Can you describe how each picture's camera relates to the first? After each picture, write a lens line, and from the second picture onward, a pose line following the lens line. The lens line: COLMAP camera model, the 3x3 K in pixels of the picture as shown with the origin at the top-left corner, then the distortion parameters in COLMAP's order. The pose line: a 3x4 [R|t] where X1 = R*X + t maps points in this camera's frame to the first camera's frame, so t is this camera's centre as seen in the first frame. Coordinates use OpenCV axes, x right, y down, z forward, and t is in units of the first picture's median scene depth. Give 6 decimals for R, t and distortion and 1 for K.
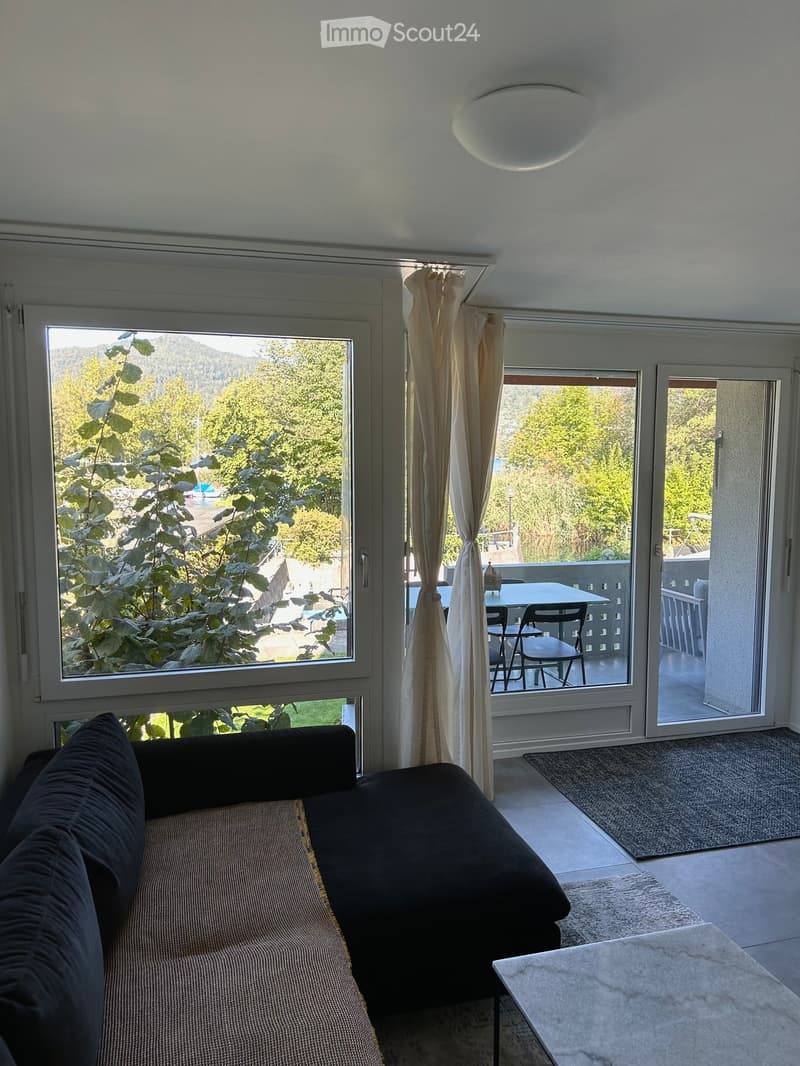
lens RADIAL K [[808.7, 0, 400.9], [0, 808.7, 534.2], [0, 0, 1]] dist [0.049887, -0.043571]
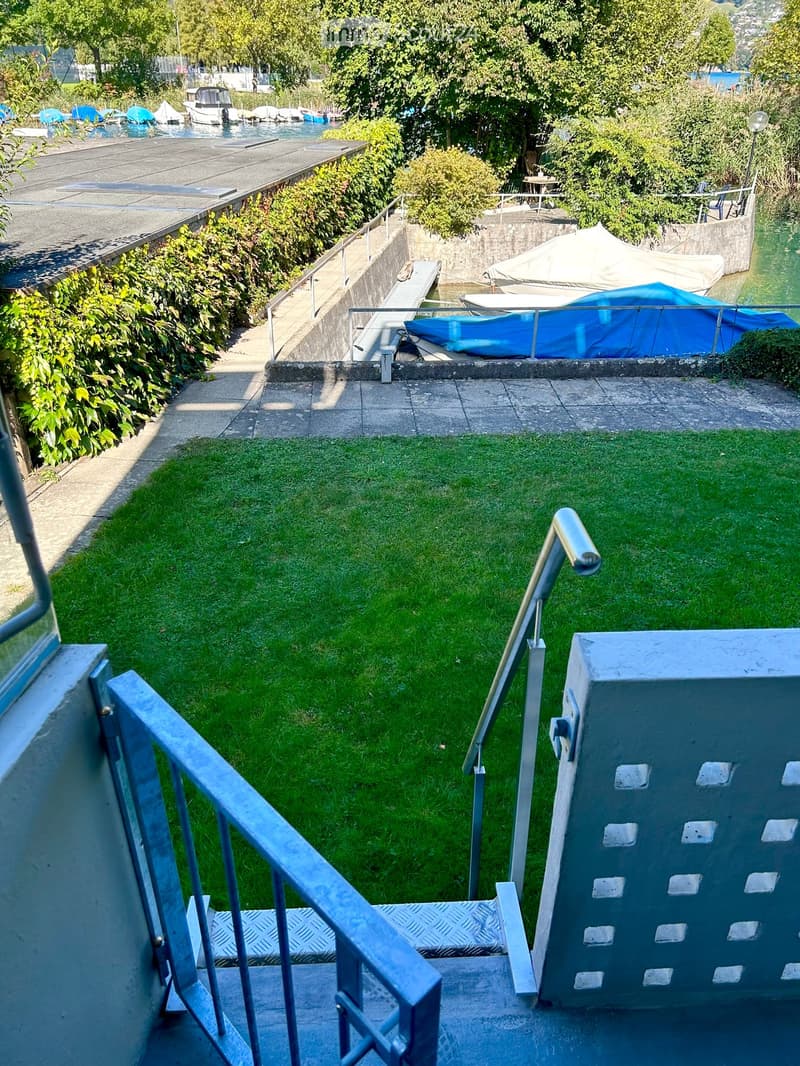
lens RADIAL K [[808.7, 0, 399.9], [0, 808.7, 531.5], [0, 0, 1]] dist [0.049887, -0.043571]
pose [[0.976371, 0.113528, -0.183880, 0.013516], [-0.028809, 0.911675, 0.409901, -0.017284], [0.214174, -0.394917, 0.893404, 0.261089]]
